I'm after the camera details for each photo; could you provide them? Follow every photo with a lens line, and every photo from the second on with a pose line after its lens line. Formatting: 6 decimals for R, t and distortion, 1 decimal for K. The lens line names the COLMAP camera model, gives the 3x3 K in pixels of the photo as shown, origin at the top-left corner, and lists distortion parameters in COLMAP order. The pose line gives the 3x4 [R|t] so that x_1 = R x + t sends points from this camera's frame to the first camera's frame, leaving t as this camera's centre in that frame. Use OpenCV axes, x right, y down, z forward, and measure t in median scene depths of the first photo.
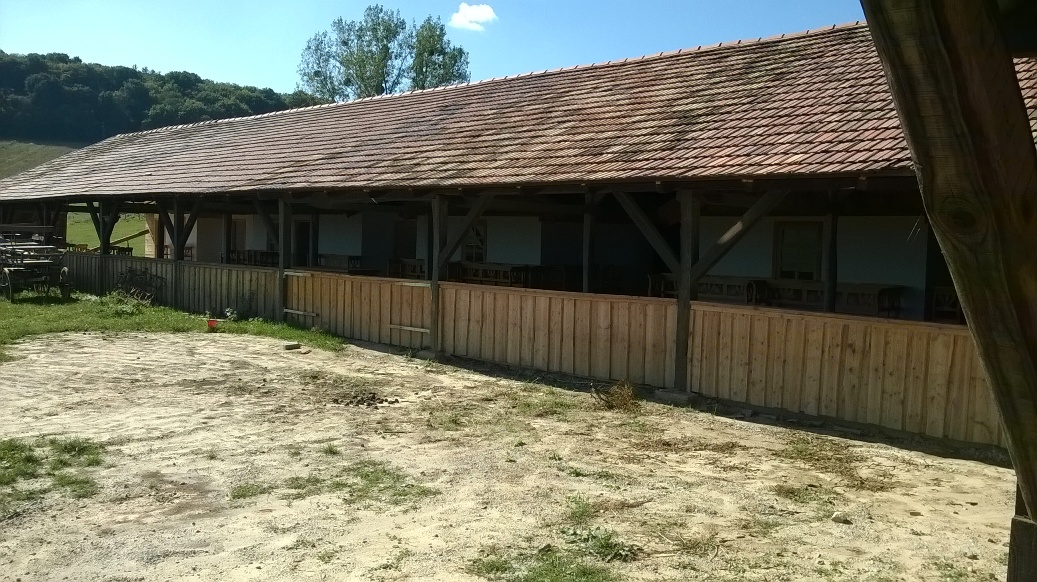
lens RADIAL K [[916.8, 0, 522.3], [0, 916.8, 287.1], [0, 0, 1]] dist [0.006744, -0.086616]
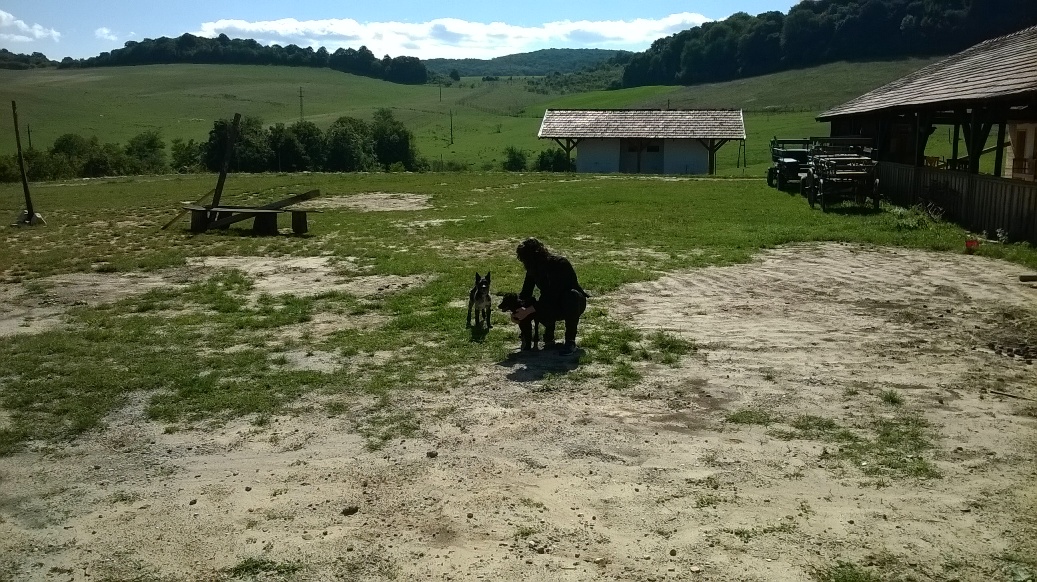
lens RADIAL K [[916.8, 0, 521.9], [0, 916.8, 289.0], [0, 0, 1]] dist [0.006744, -0.086616]
pose [[0.565709, 0.113768, -0.816719, 0.298096], [-0.036097, 0.992904, 0.113307, -0.003884], [0.823815, -0.034618, 0.565801, 0.273781]]
